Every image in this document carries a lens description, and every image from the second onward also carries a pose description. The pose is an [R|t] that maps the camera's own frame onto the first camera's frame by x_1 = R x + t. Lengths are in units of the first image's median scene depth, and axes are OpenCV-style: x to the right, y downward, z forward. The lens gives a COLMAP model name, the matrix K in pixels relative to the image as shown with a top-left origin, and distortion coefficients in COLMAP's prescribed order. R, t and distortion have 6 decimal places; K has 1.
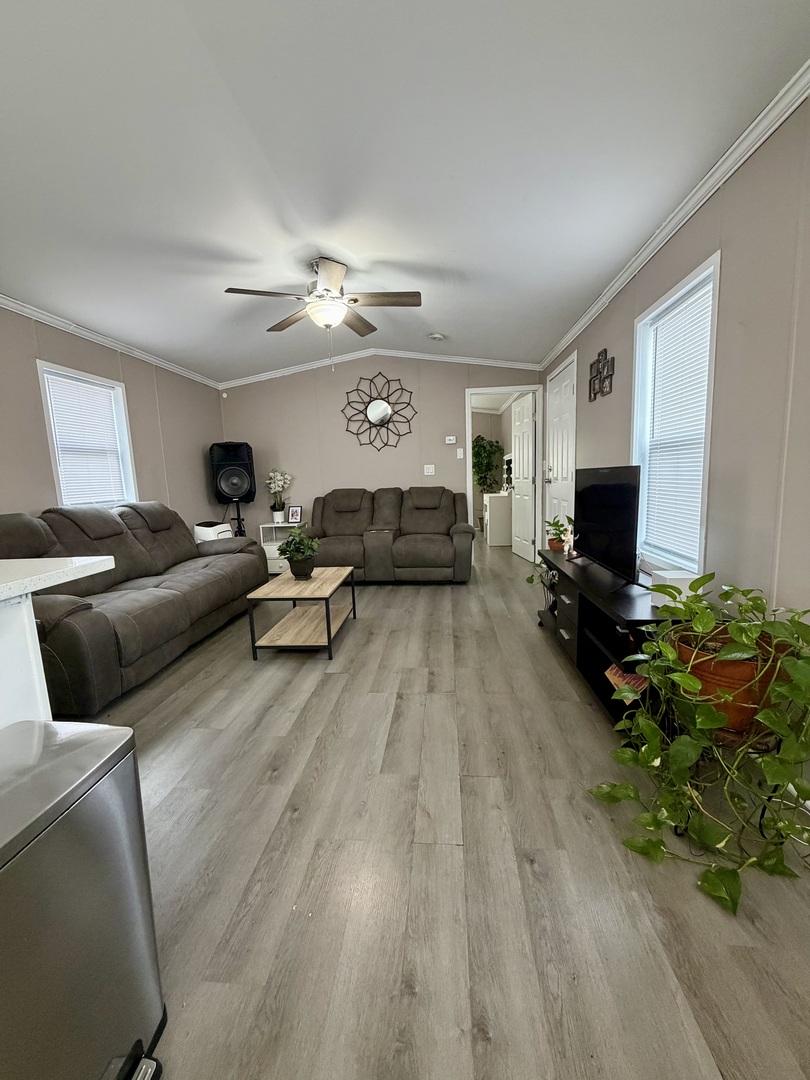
lens RADIAL K [[431.4, 0, 405.0], [0, 431.4, 540.0], [0, 0, 1]] dist [-0.000085, -0.000024]
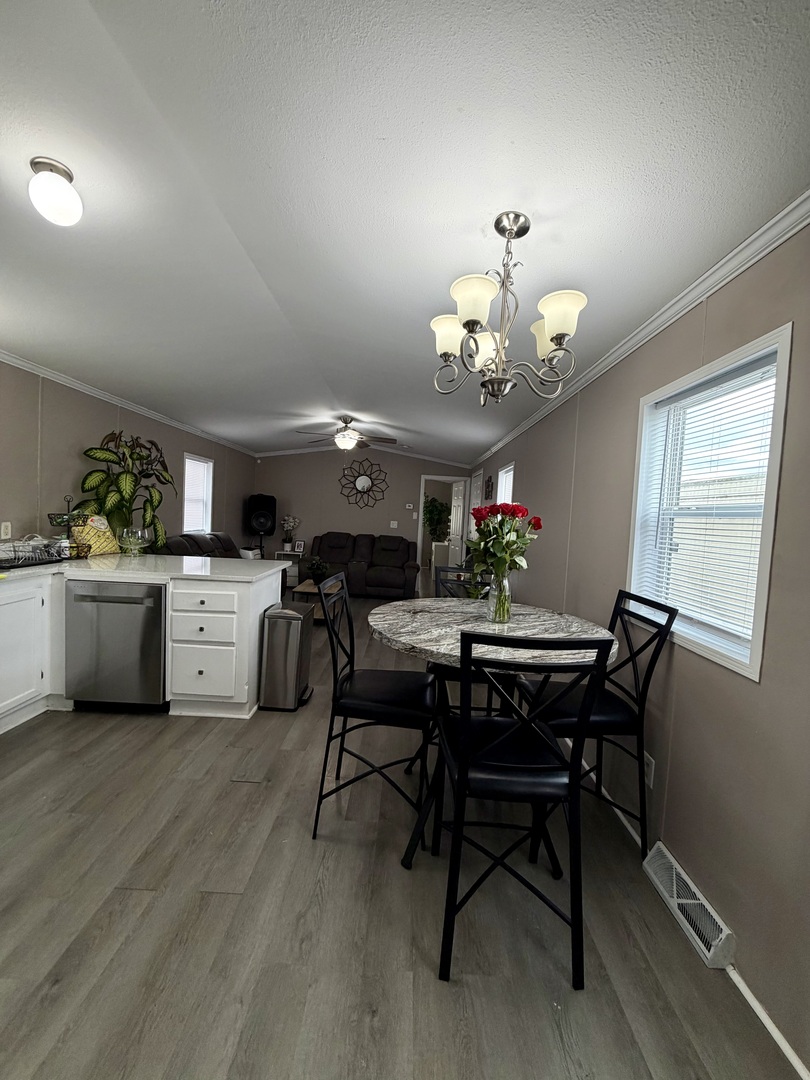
lens RADIAL K [[431.4, 0, 405.0], [0, 431.4, 540.0], [0, 0, 1]] dist [-0.000085, -0.000024]
pose [[0.992488, 0.086428, 0.086592, -0.030521], [-0.078584, 0.992816, -0.090232, 0.023412], [-0.093769, 0.082749, 0.992149, -0.491979]]
